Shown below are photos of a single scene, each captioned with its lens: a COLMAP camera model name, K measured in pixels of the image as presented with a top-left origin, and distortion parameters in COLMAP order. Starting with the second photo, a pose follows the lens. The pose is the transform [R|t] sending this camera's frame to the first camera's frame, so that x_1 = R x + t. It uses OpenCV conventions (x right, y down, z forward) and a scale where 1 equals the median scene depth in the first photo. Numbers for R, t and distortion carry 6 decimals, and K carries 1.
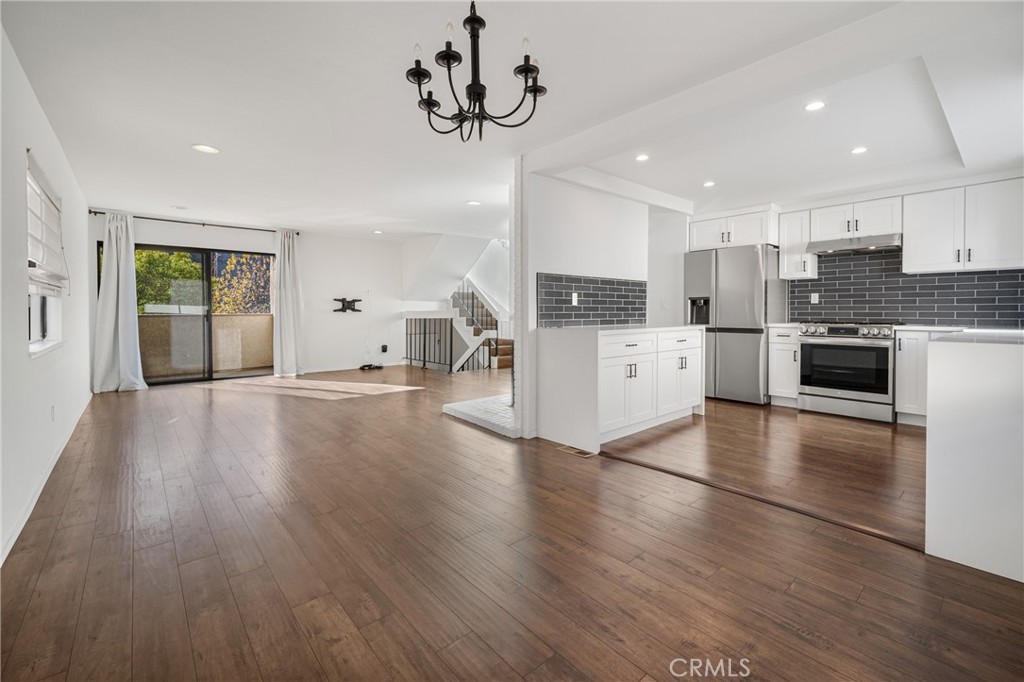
lens RADIAL K [[441.3, 0, 519.6], [0, 441.3, 316.2], [0, 0, 1]] dist [0.002492, 0.000120]
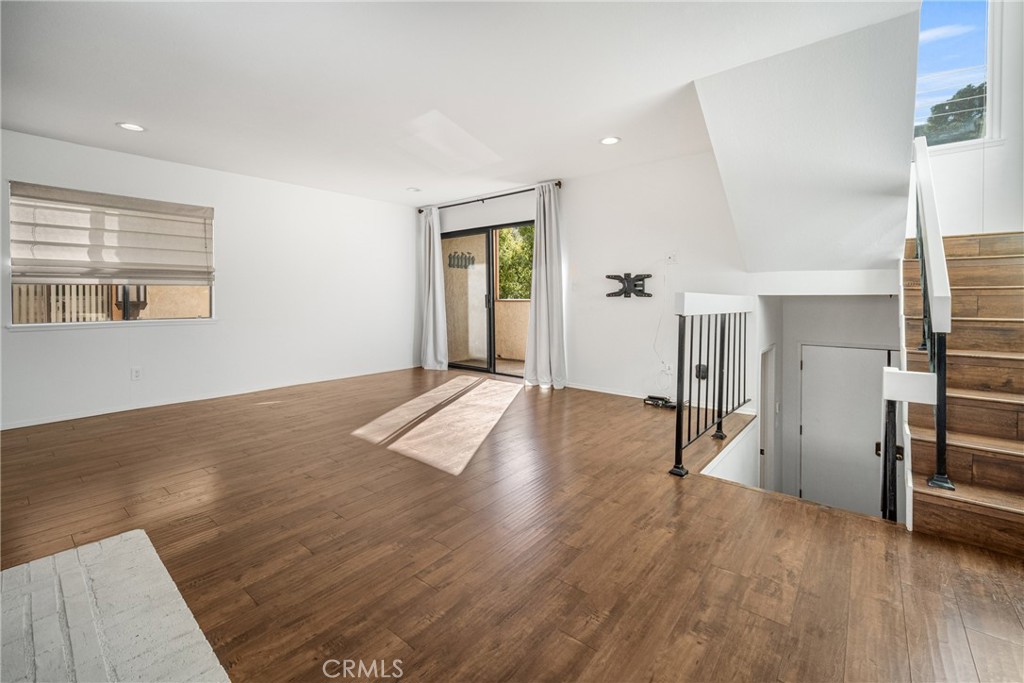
lens RADIAL K [[441.3, 0, 510.4], [0, 441.3, 301.7], [0, 0, 1]] dist [0.002492, 0.000120]
pose [[0.161629, 0.012782, -0.986769, 0.170793], [-0.003016, 0.999918, 0.012458, -0.011444], [0.986847, 0.000962, 0.161655, 0.823220]]
